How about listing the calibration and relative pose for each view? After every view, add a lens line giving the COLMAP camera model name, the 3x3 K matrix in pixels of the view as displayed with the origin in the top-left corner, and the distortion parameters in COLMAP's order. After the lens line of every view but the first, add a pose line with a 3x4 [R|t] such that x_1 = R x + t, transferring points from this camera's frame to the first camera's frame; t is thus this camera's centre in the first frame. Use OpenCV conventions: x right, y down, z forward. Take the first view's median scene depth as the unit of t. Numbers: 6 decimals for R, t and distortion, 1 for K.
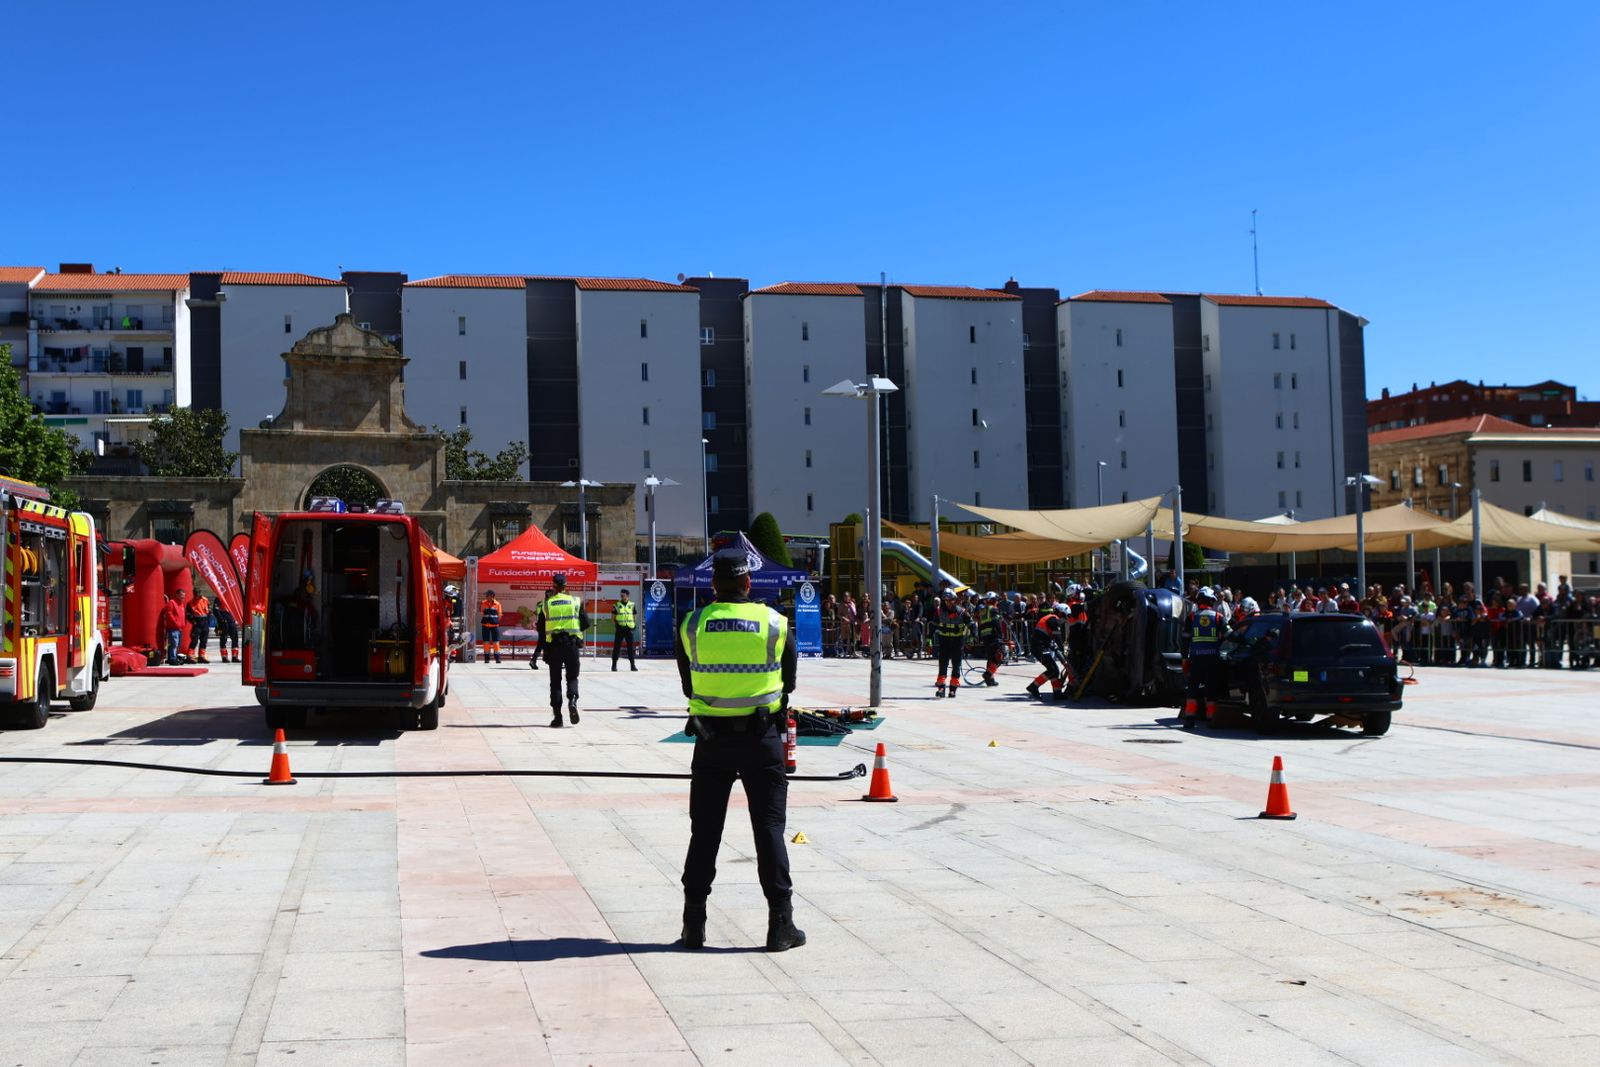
lens RADIAL K [[1766.4, 0, 805.8], [0, 1766.4, 534.1], [0, 0, 1]] dist [-0.095162, 0.000000]
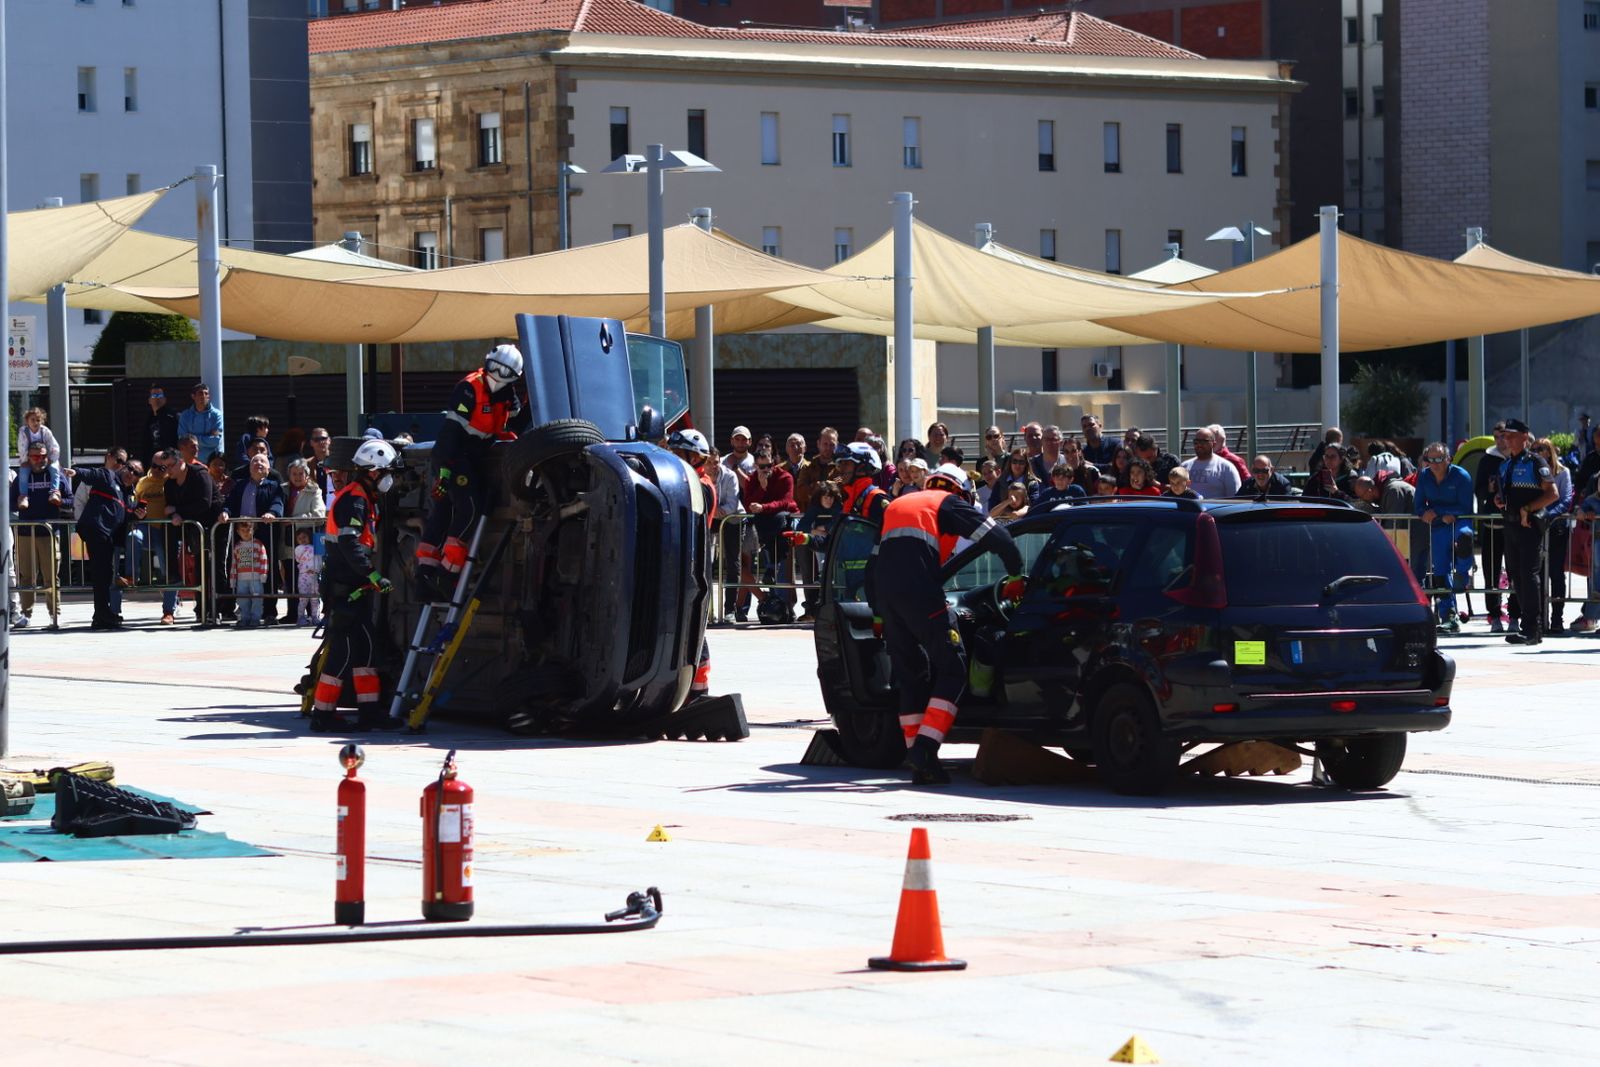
lens RADIAL K [[4892.3, 0, 797.6], [0, 4892.3, 534.3], [0, 0, 1]] dist [0.093527, 0.000000]
pose [[0.893819, -0.008946, 0.448339, -0.071487], [-0.014154, 0.998740, 0.048146, -0.000333], [-0.448205, -0.049379, 0.892566, 0.001960]]
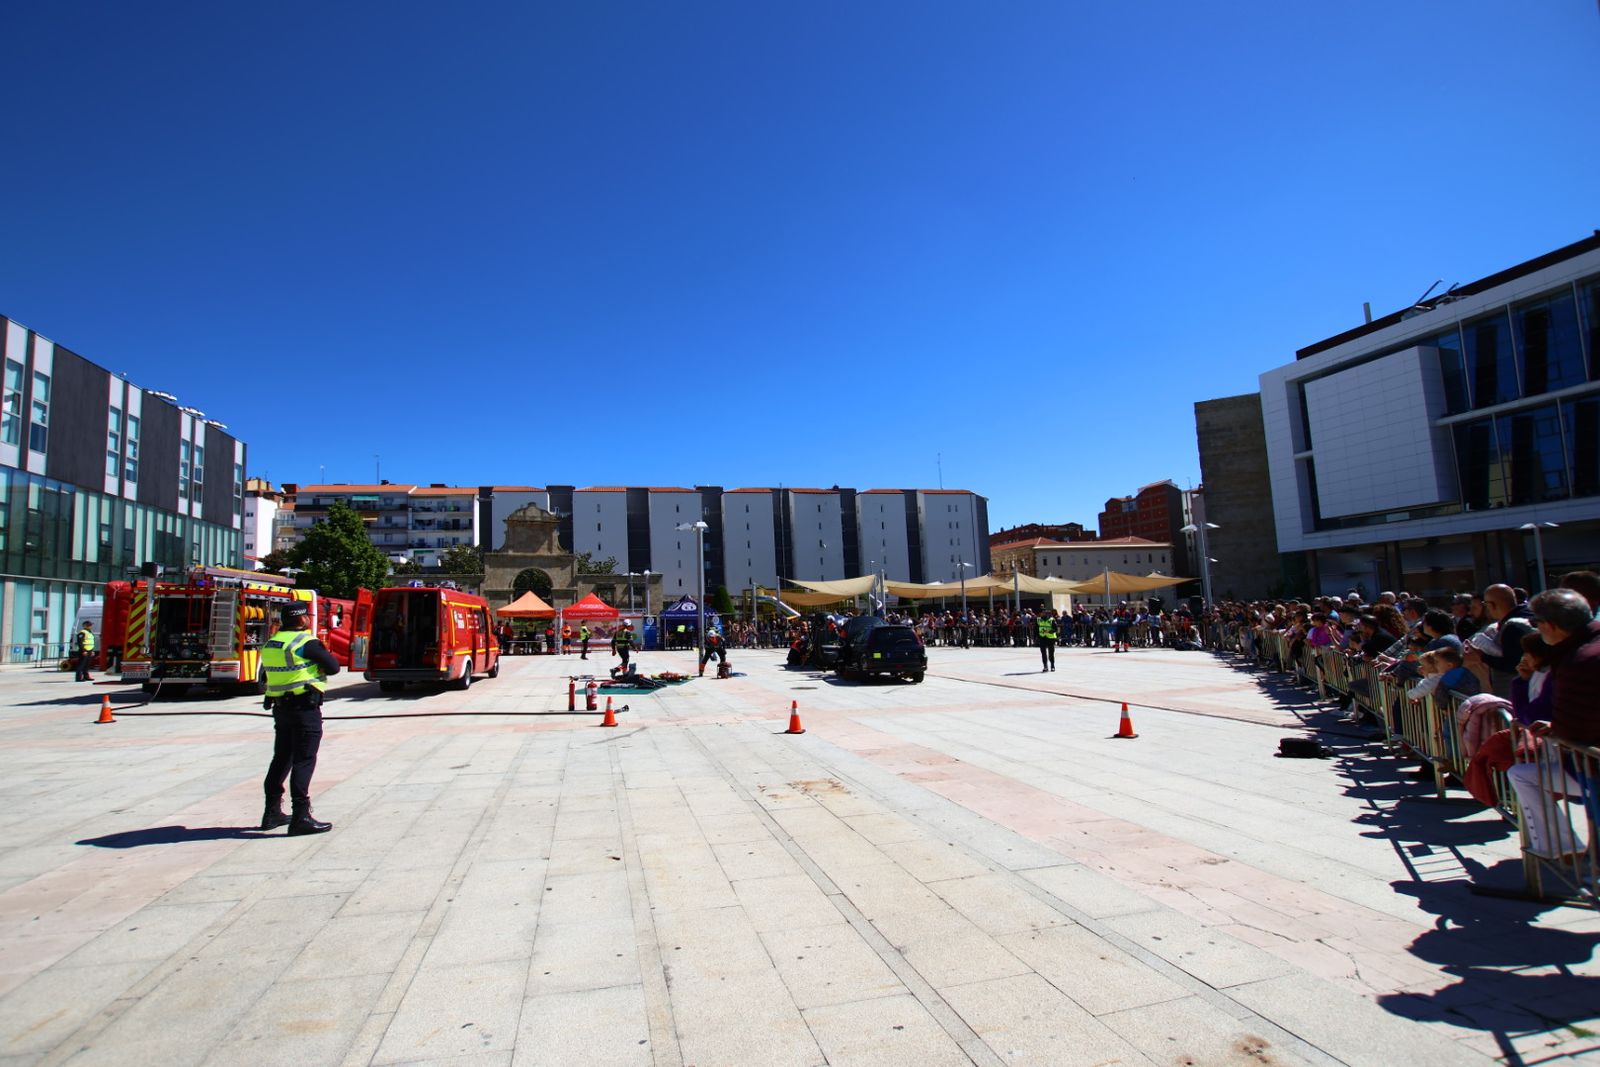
lens RADIAL K [[734.5, 0, 792.3], [0, 734.5, 531.4], [0, 0, 1]] dist [-0.023429, 0.000632]
pose [[0.999444, -0.019346, 0.027172, 0.034196], [0.021601, 0.996120, -0.085313, 0.001208], [-0.025416, 0.085852, 0.995984, 0.023038]]
